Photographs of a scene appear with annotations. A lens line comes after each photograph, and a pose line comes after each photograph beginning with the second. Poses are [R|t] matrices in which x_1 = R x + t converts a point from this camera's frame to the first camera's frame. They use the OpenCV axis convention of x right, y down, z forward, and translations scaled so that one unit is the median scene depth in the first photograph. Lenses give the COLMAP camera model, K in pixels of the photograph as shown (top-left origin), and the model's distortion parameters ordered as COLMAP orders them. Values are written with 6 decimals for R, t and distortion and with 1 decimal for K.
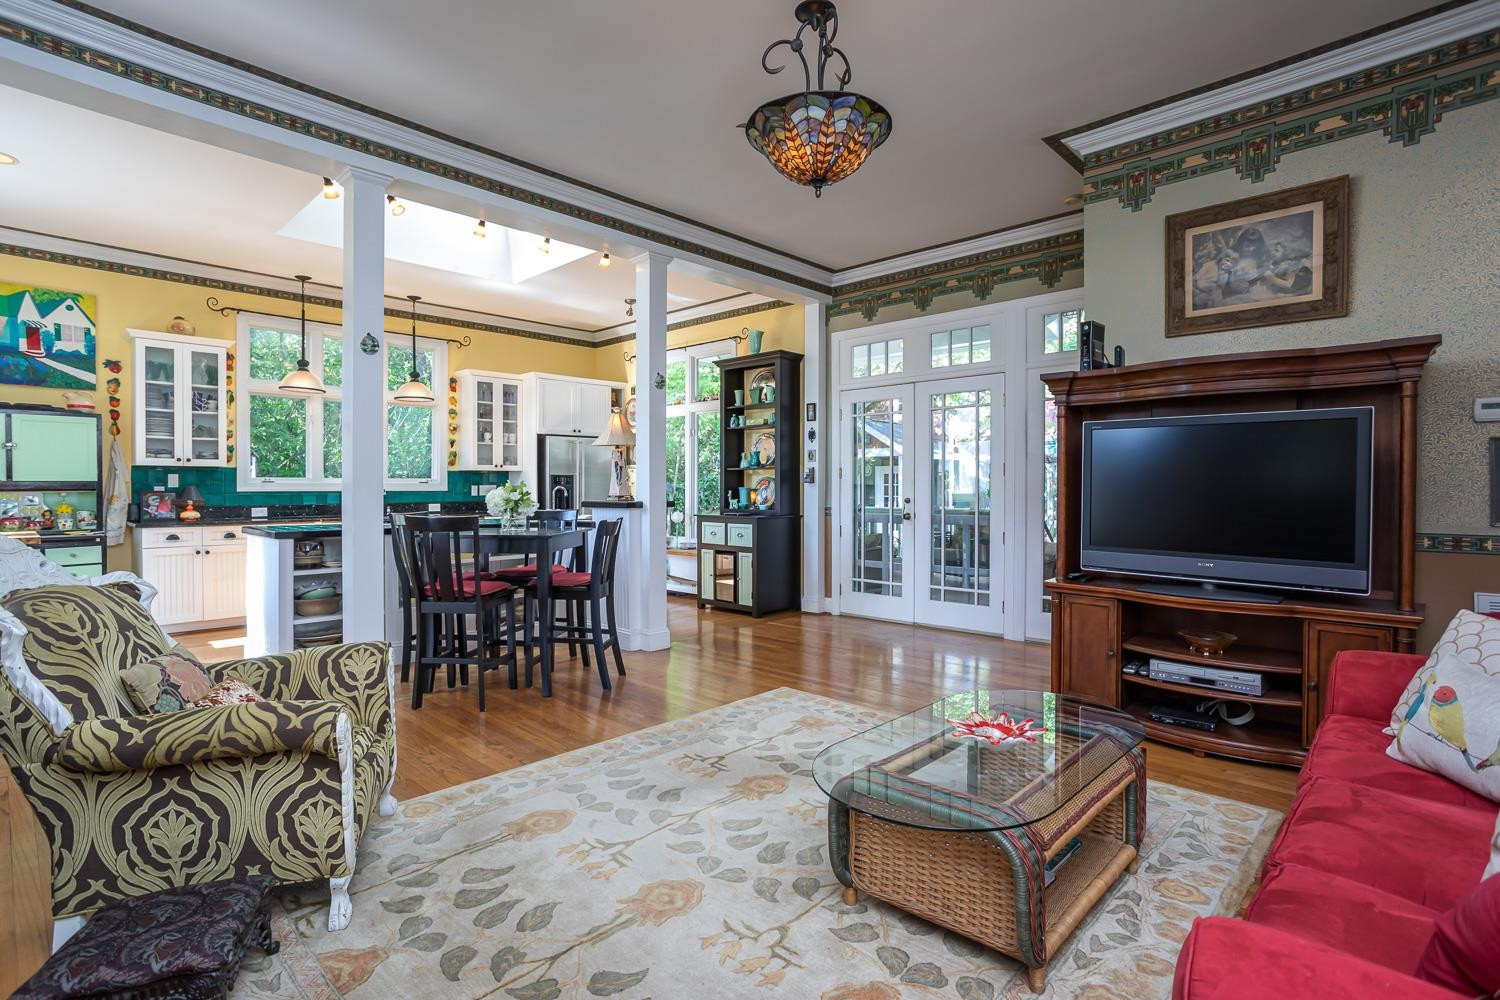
lens RADIAL K [[730.8, 0, 728.2], [0, 730.8, 490.7], [0, 0, 1]] dist [-0.061059, 0.040336]
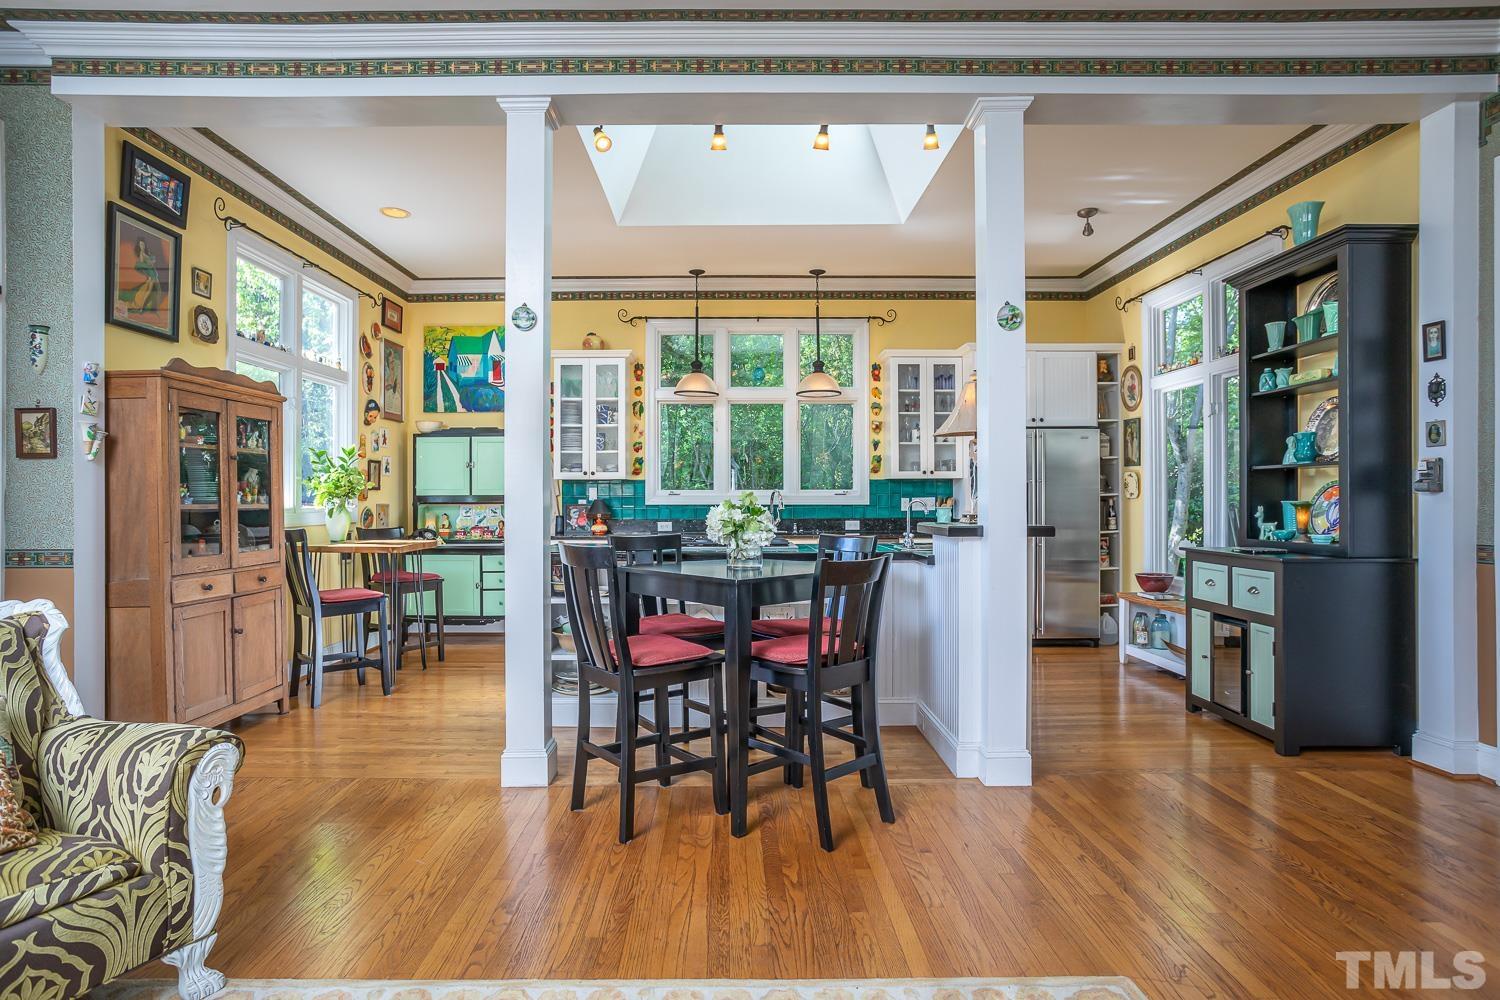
lens RADIAL K [[775.0, 0, 747.7], [0, 775.0, 496.3], [0, 0, 1]] dist [-0.059882, 0.035697]
pose [[0.701013, -0.003369, -0.713140, 0.145872], [-0.002107, 0.999975, -0.006795, -0.003170], [0.713145, 0.006266, 0.700988, 0.332817]]
